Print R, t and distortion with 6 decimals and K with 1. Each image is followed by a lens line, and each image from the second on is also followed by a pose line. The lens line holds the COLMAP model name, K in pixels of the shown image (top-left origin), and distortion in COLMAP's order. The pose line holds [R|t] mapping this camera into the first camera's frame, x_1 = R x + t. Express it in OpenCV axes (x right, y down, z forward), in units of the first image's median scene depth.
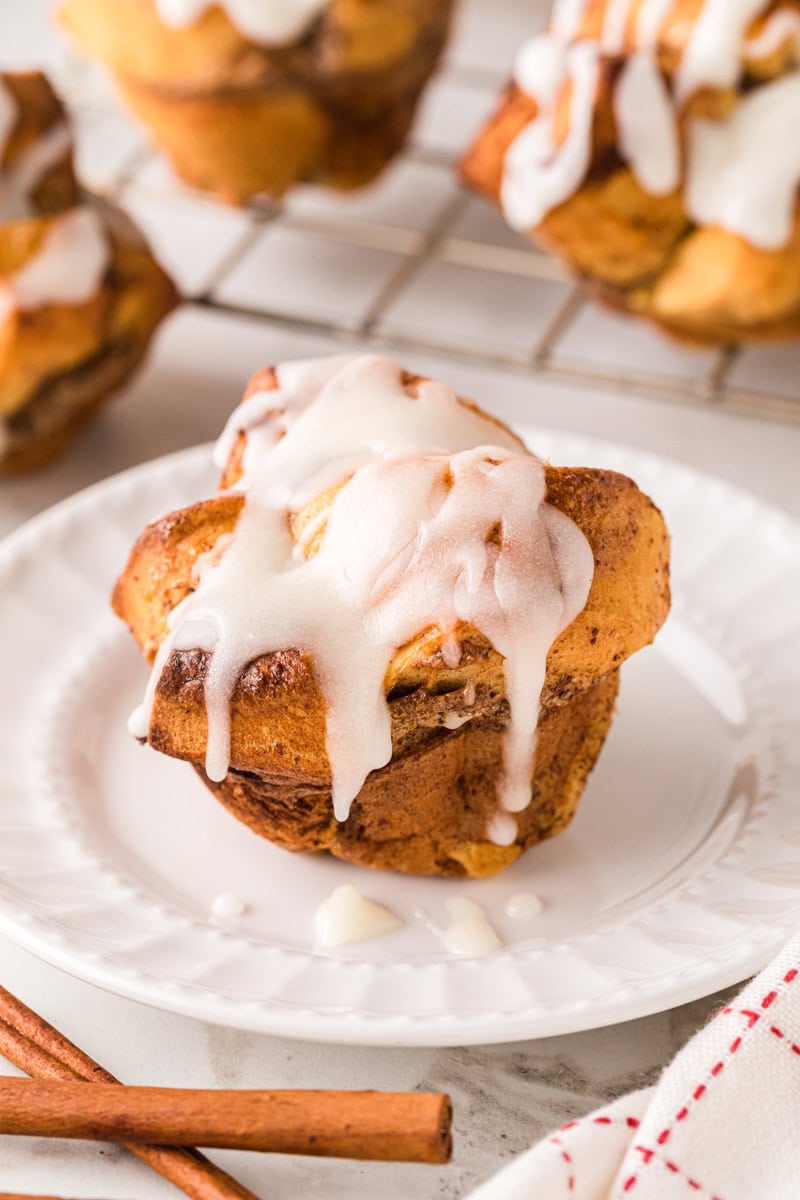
lens RADIAL K [[3567.2, 0, 402.3], [0, 3567.2, 599.9], [0, 0, 1]] dist [0.233235, 0.000000]
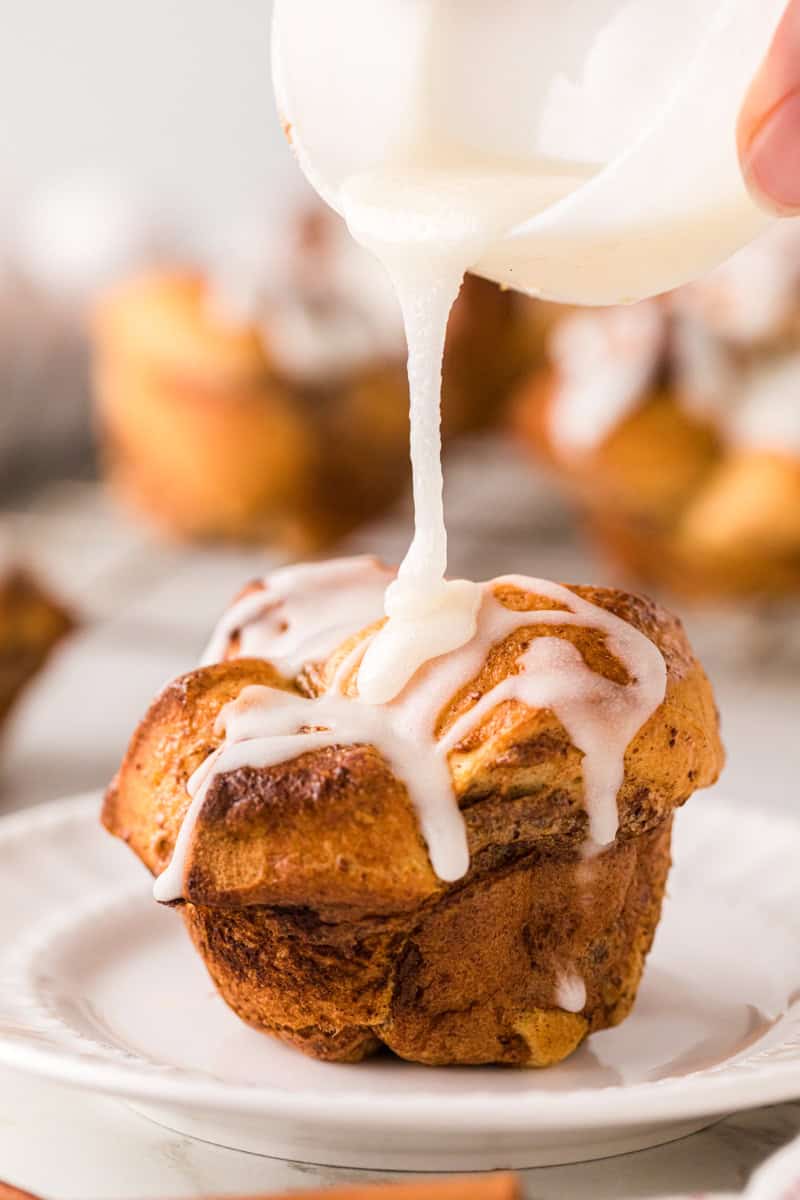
lens RADIAL K [[3567.2, 0, 398.0], [0, 3567.2, 599.0], [0, 0, 1]] dist [0.233235, 0.000000]
pose [[0.988092, -0.021403, 0.152371, -0.154123], [0.072219, 0.938932, -0.336438, 0.277818], [-0.135866, 0.343436, 0.929297, 0.135800]]
